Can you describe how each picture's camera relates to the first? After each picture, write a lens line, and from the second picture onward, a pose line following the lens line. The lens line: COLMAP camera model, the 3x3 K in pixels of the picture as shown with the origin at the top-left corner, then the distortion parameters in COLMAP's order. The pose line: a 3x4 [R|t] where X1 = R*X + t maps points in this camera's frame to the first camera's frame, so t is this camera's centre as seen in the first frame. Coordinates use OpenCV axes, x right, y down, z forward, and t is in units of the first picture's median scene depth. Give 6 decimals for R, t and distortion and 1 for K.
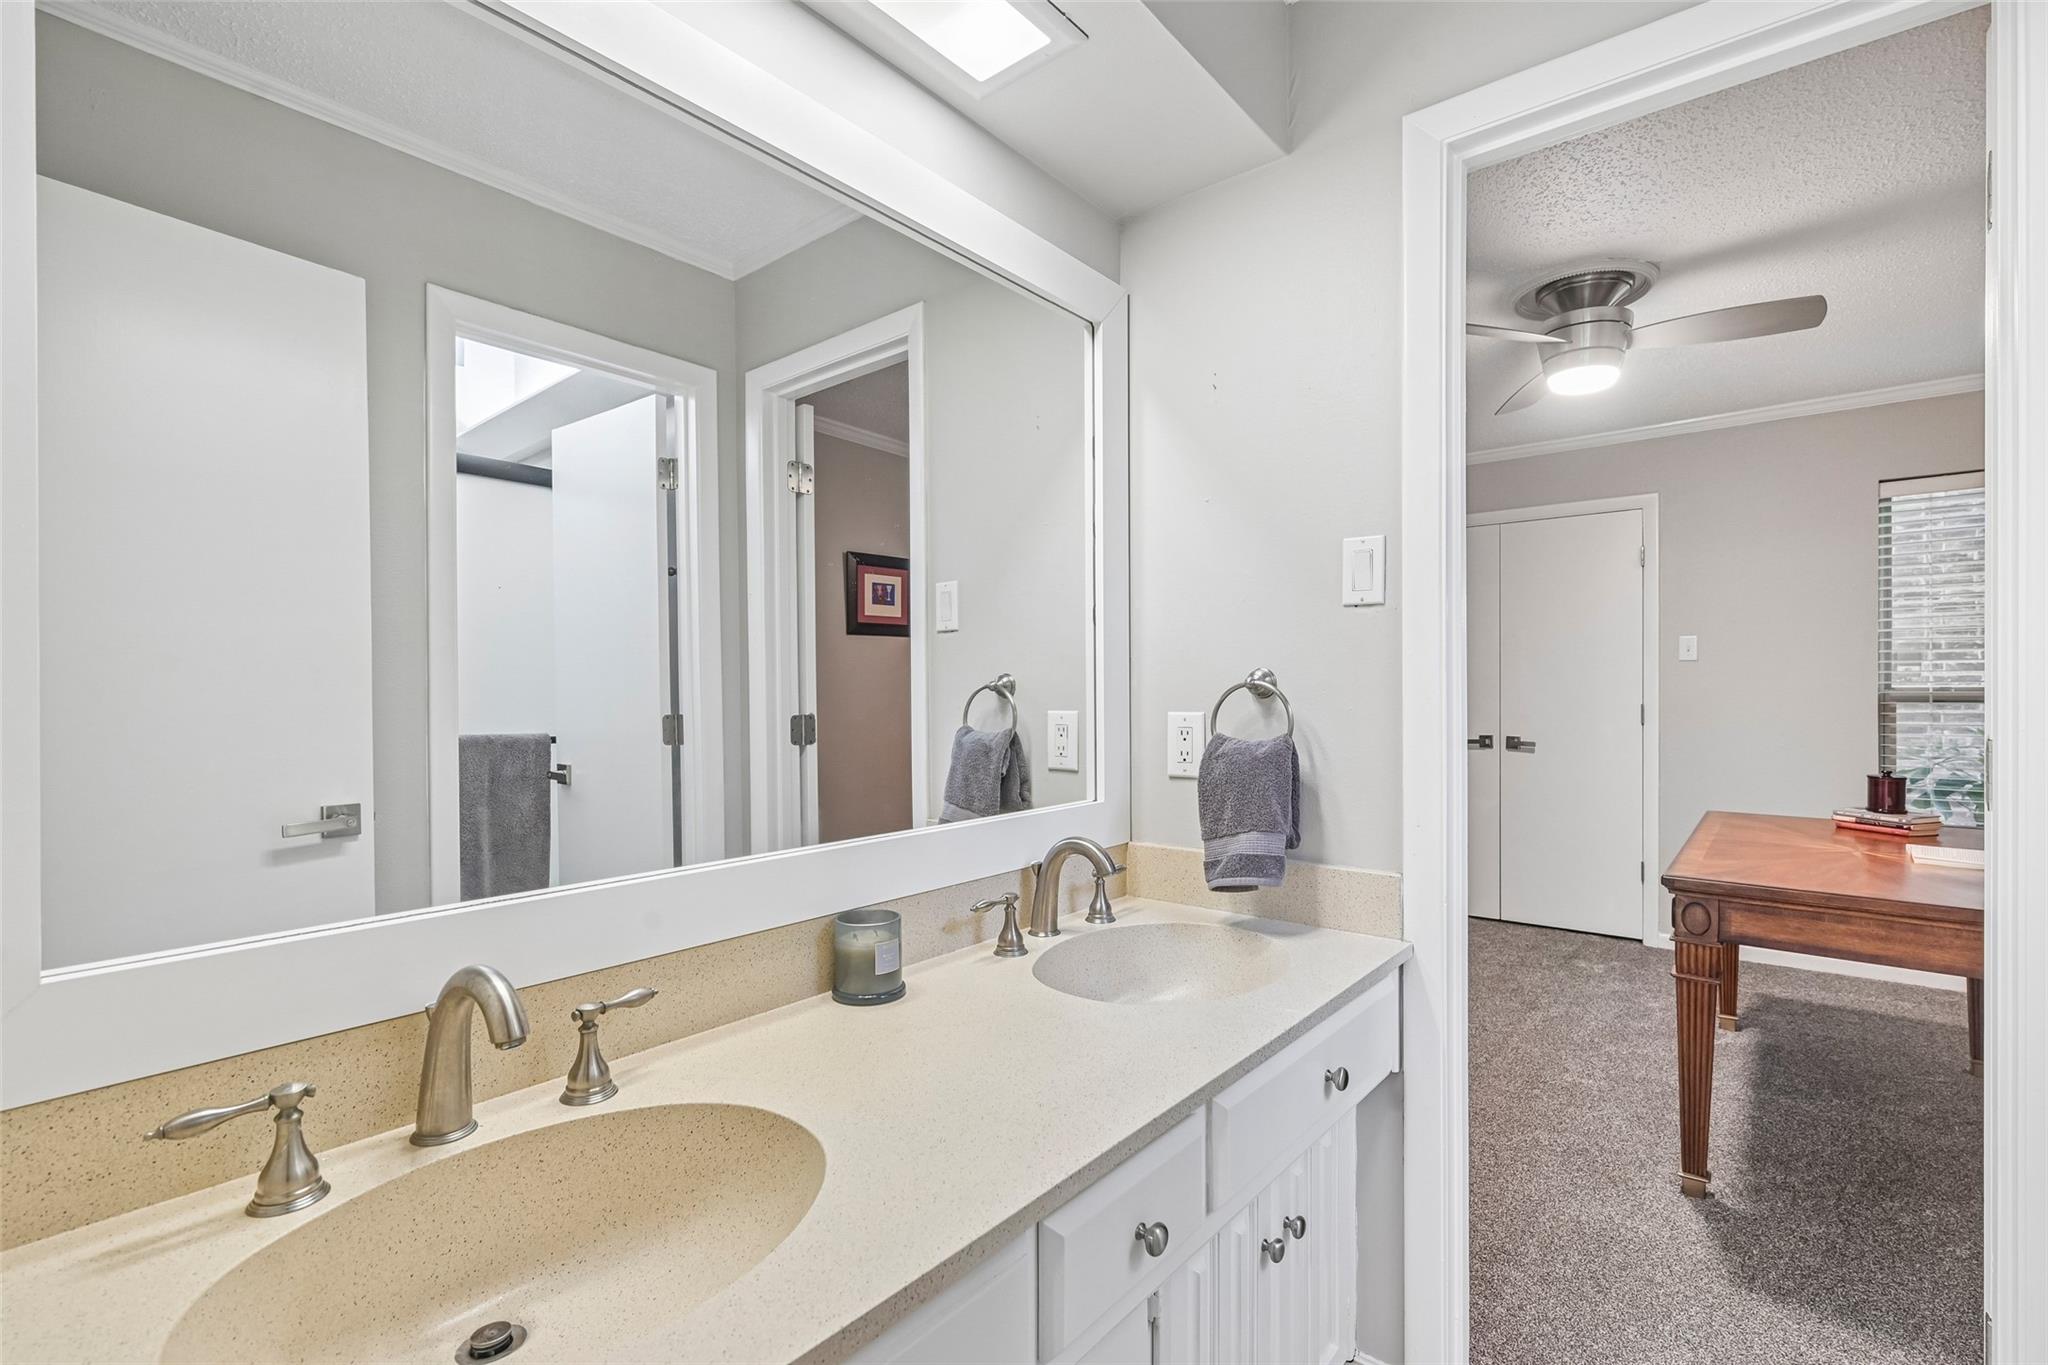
lens RADIAL K [[926.6, 0, 1024.1], [0, 926.6, 697.1], [0, 0, 1]] dist [0.001329, 0.000650]
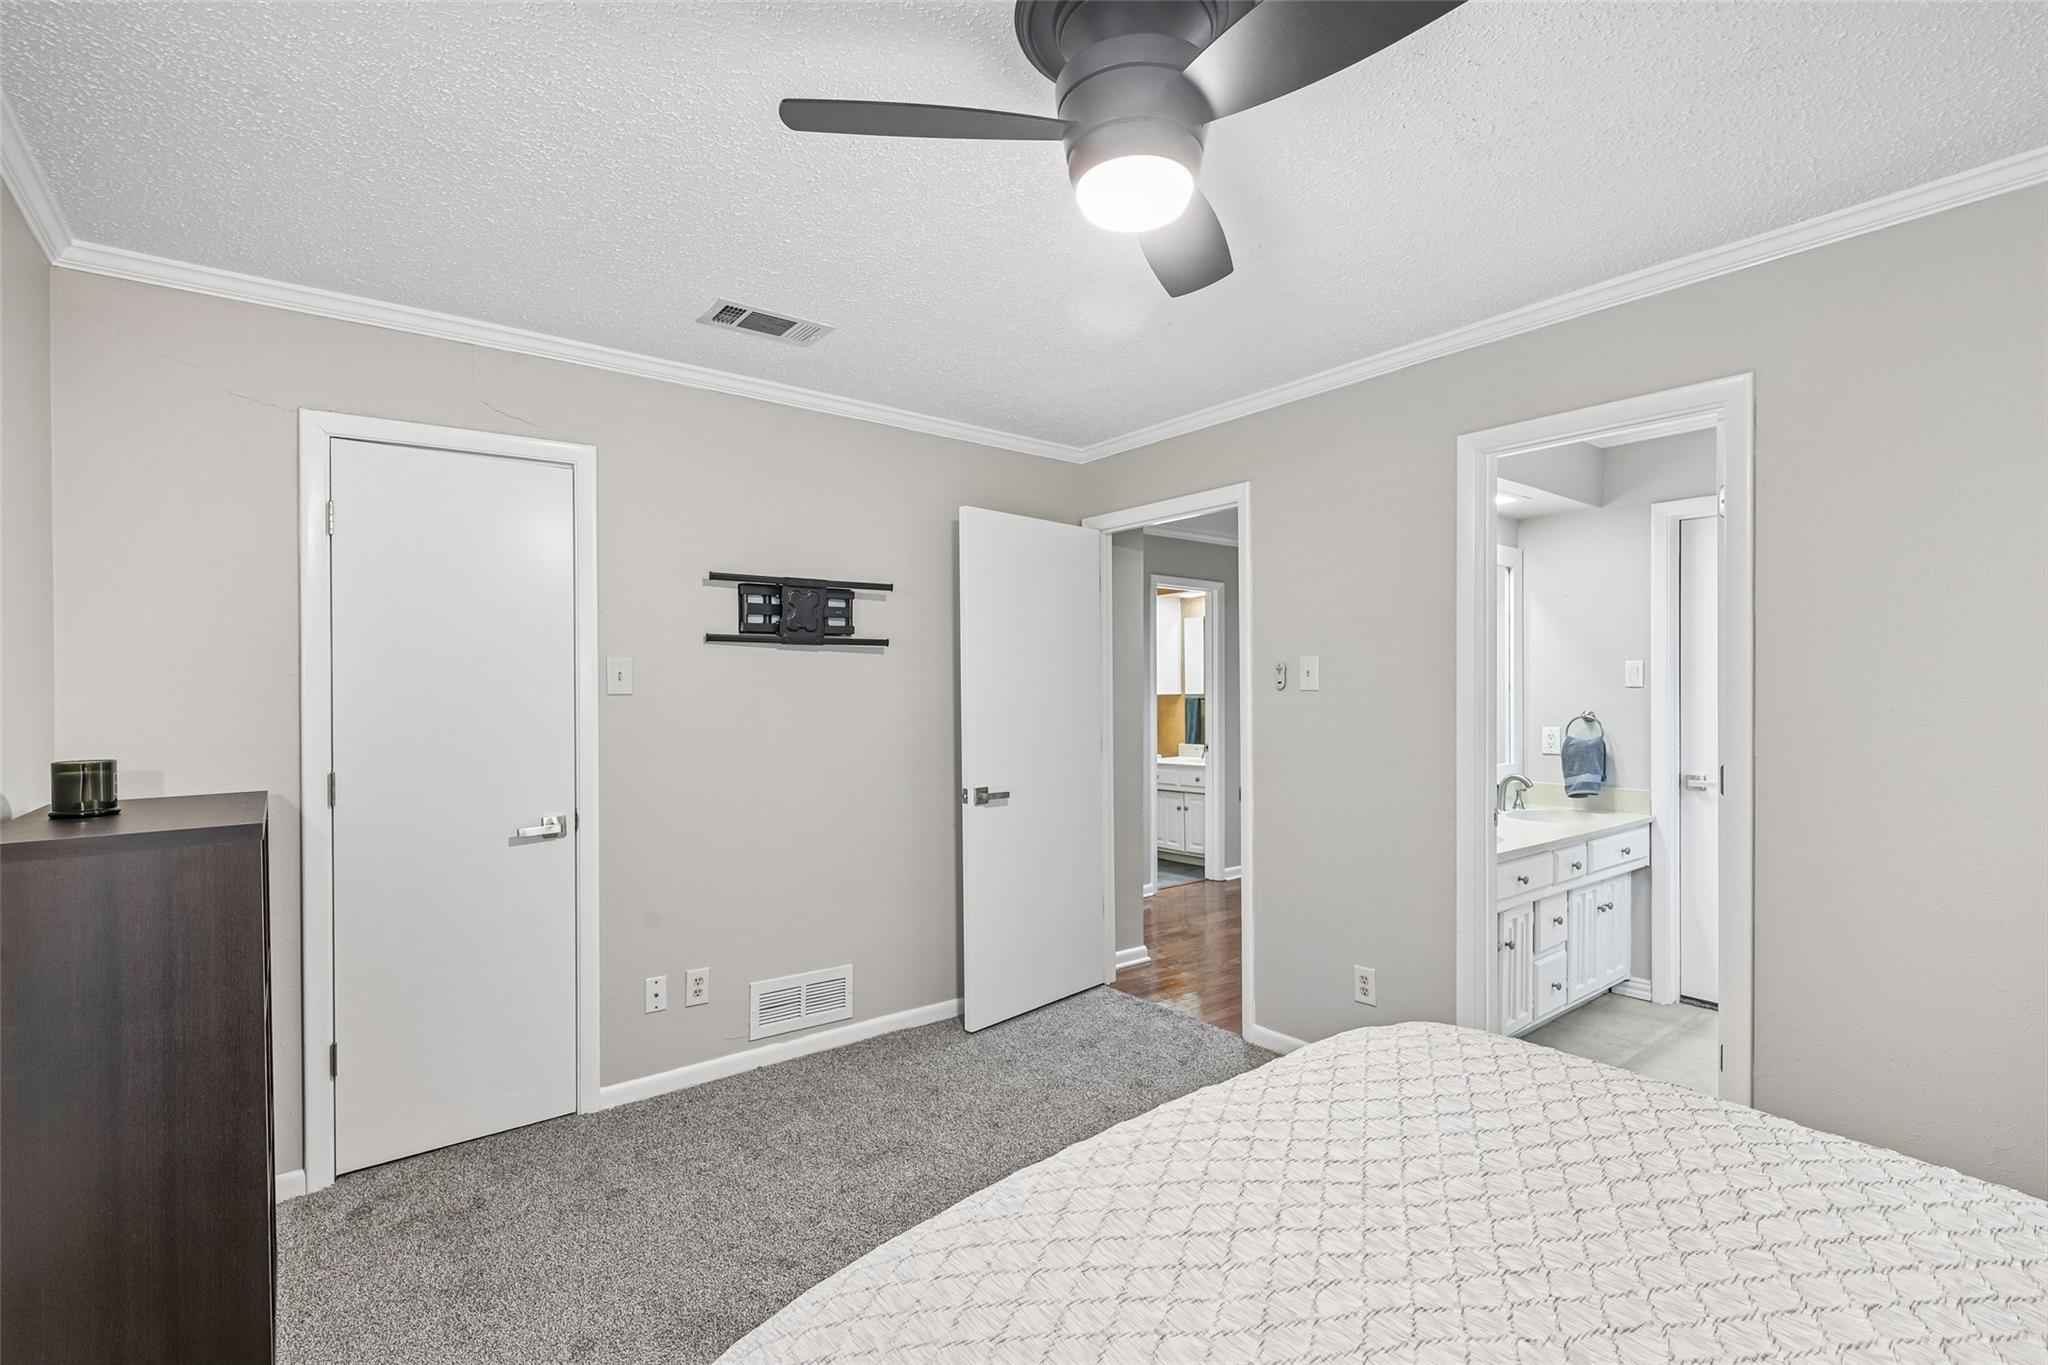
lens RADIAL K [[926.6, 0, 1014.7], [0, 926.6, 690.8], [0, 0, 1]] dist [0.001329, 0.000650]
pose [[0.973638, 0.001030, -0.228098, -0.733950], [-0.001314, 0.999999, -0.001093, -0.085532], [0.228096, 0.001364, 0.973638, -1.932148]]
